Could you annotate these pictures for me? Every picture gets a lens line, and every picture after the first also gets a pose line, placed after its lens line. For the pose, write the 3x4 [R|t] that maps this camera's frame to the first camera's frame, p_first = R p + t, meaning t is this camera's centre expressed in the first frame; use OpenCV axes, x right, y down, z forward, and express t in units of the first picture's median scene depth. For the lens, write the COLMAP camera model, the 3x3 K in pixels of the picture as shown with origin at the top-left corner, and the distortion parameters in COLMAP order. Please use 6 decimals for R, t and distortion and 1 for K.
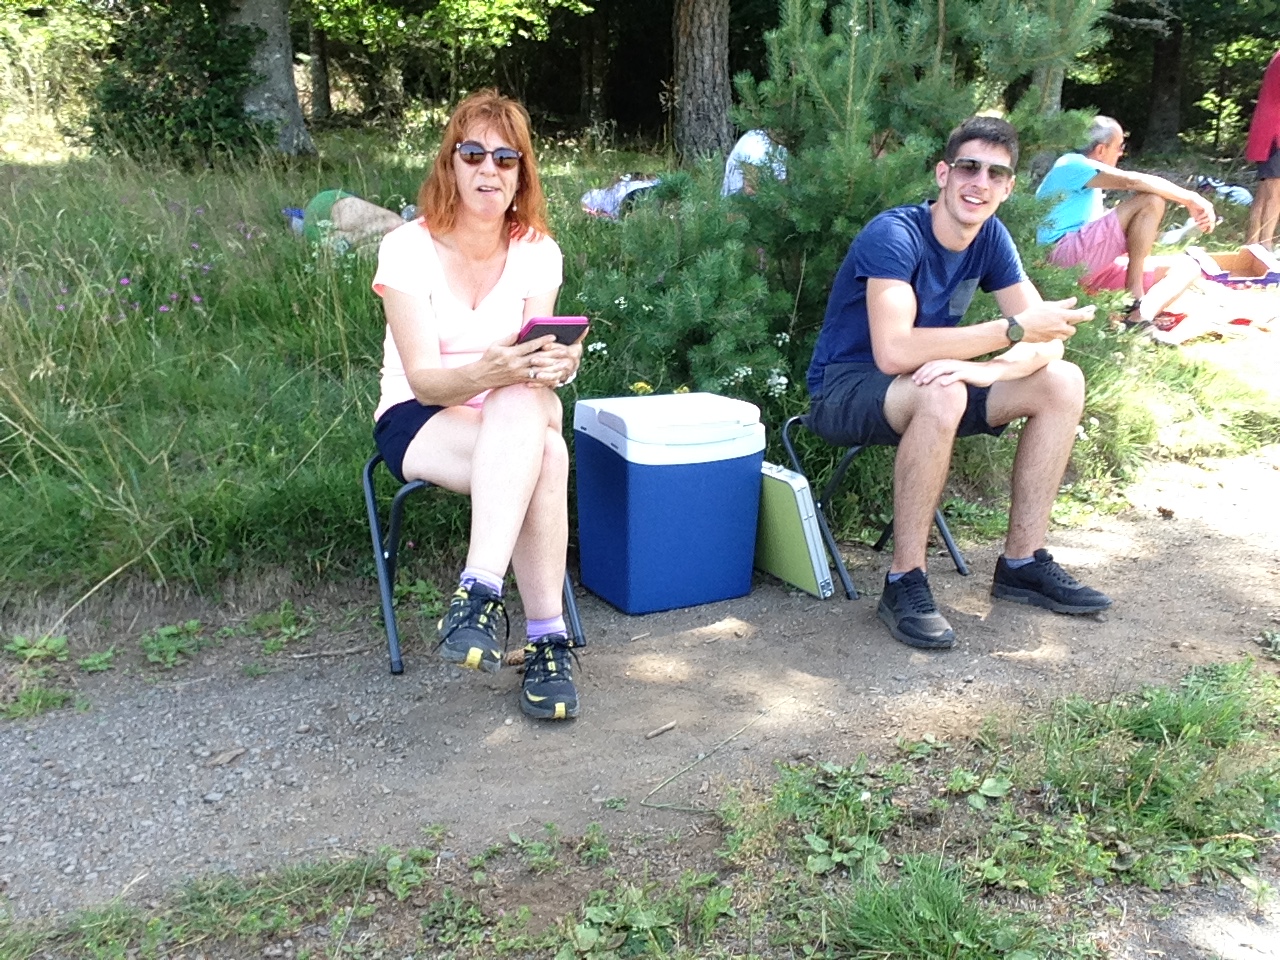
lens RADIAL K [[1213.6, 0, 640.4], [0, 1213.6, 489.6], [0, 0, 1]] dist [0.009795, 0.000000]
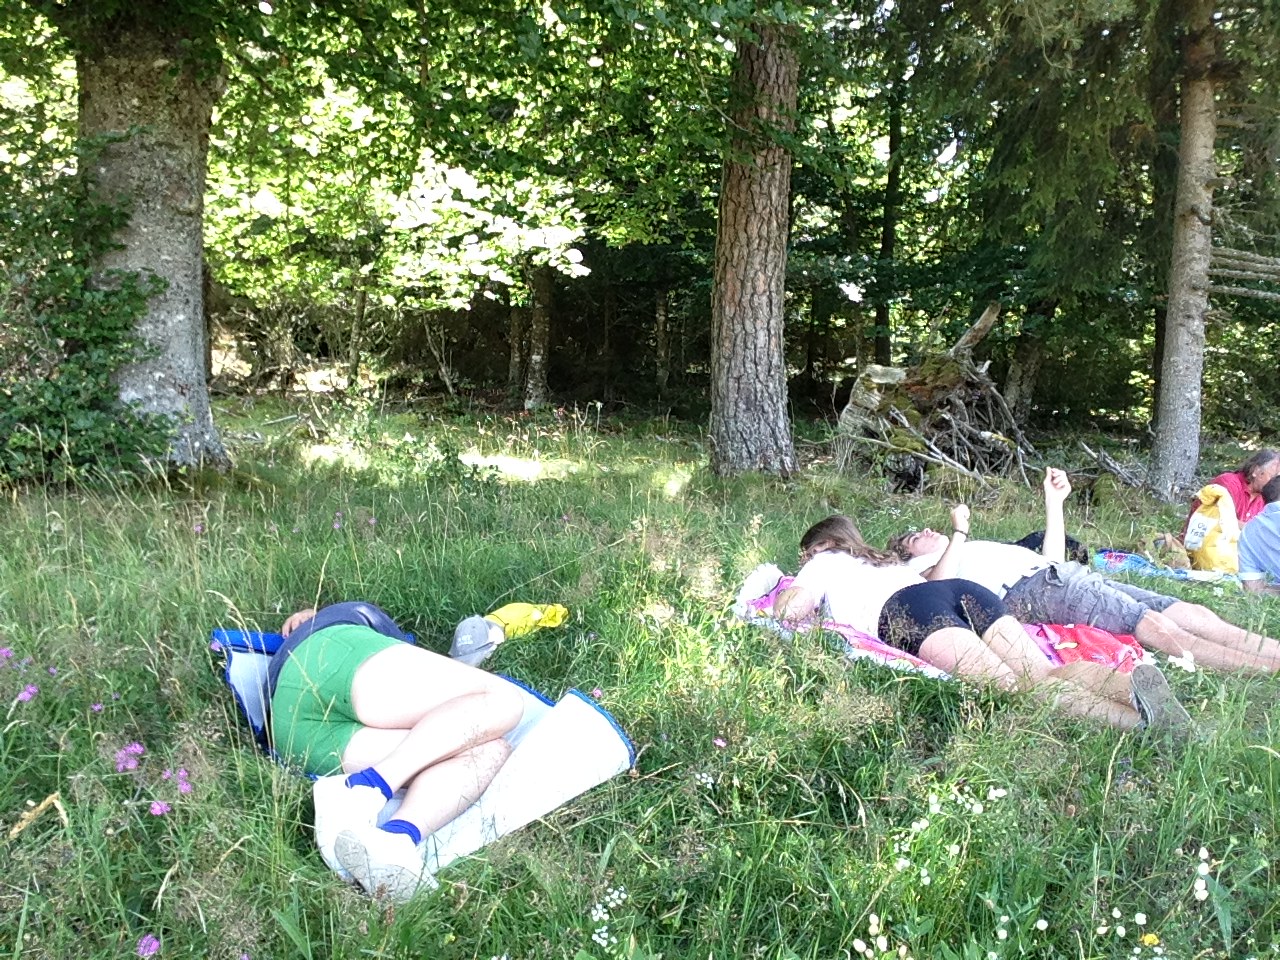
lens RADIAL K [[1213.6, 0, 648.7], [0, 1213.6, 474.0], [0, 0, 1]] dist [0.009795, 0.000000]
pose [[0.992180, 0.011624, 0.124276, -0.092585], [0.015310, 0.976802, -0.213598, -0.094669], [-0.123876, 0.213830, 0.968985, 0.255966]]
